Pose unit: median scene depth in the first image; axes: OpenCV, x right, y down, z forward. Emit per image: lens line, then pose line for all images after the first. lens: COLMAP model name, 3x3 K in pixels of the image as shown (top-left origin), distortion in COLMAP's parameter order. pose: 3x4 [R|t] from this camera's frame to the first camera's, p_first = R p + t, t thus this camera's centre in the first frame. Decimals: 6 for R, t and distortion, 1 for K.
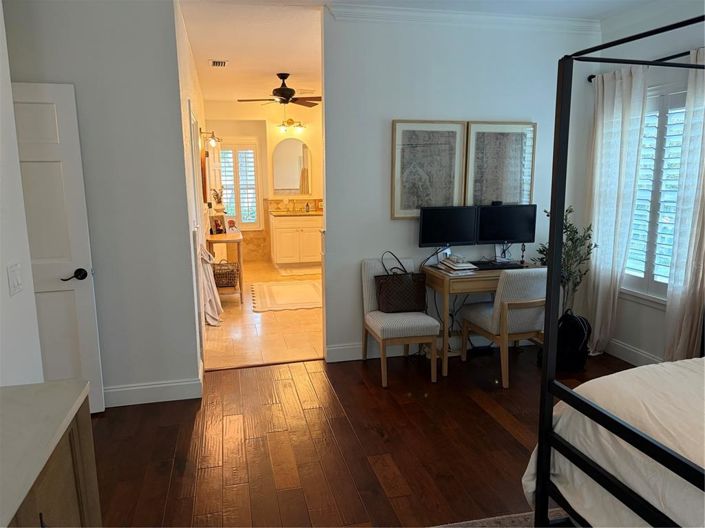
lens RADIAL K [[518.6, 0, 352.5], [0, 518.6, 264.0], [0, 0, 1]] dist [0.069005, -0.000130]
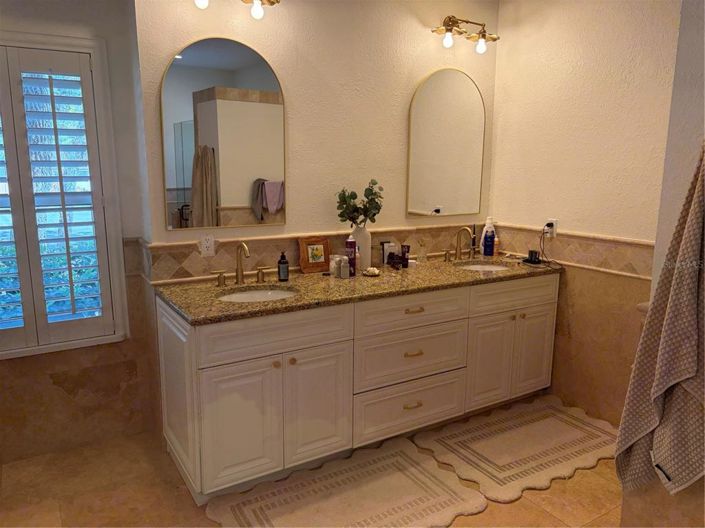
lens RADIAL K [[534.2, 0, 352.5], [0, 534.2, 264.0], [0, 0, 1]] dist [0.017480, 0.000125]
pose [[0.952465, -0.041203, 0.301850, -0.144575], [0.035610, 0.999077, 0.024012, -0.118282], [-0.302561, -0.012122, 0.953053, 0.686013]]
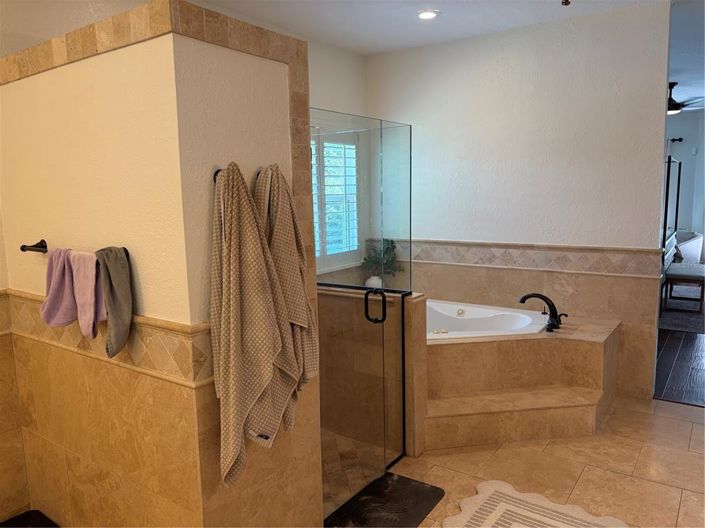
lens RADIAL K [[534.2, 0, 352.5], [0, 534.2, 264.0], [0, 0, 1]] dist [0.017480, 0.000125]
pose [[-0.657571, -0.075529, 0.749597, -0.531644], [0.153448, 0.960679, 0.231407, -0.512042], [-0.737600, 0.267191, -0.620125, 2.975472]]
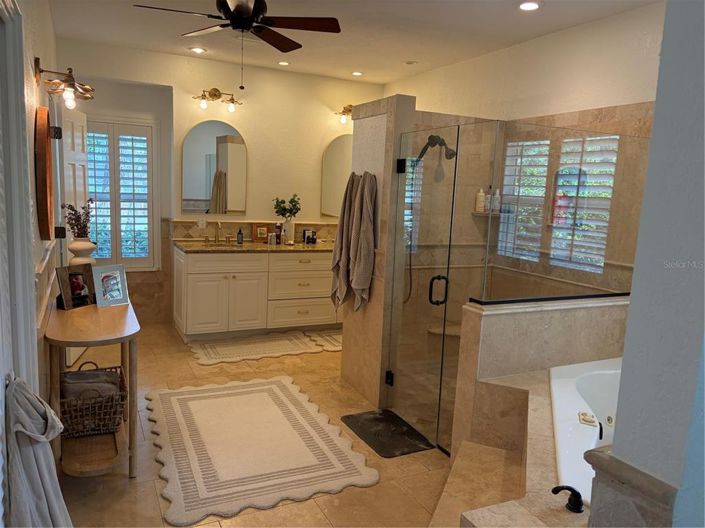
lens RADIAL K [[534.2, 0, 352.5], [0, 534.2, 264.0], [0, 0, 1]] dist [0.017480, 0.000125]
pose [[0.975194, 0.022626, 0.220194, -0.095448], [-0.017610, 0.999539, -0.024716, -0.064336], [-0.220652, 0.020225, 0.975143, 0.367879]]
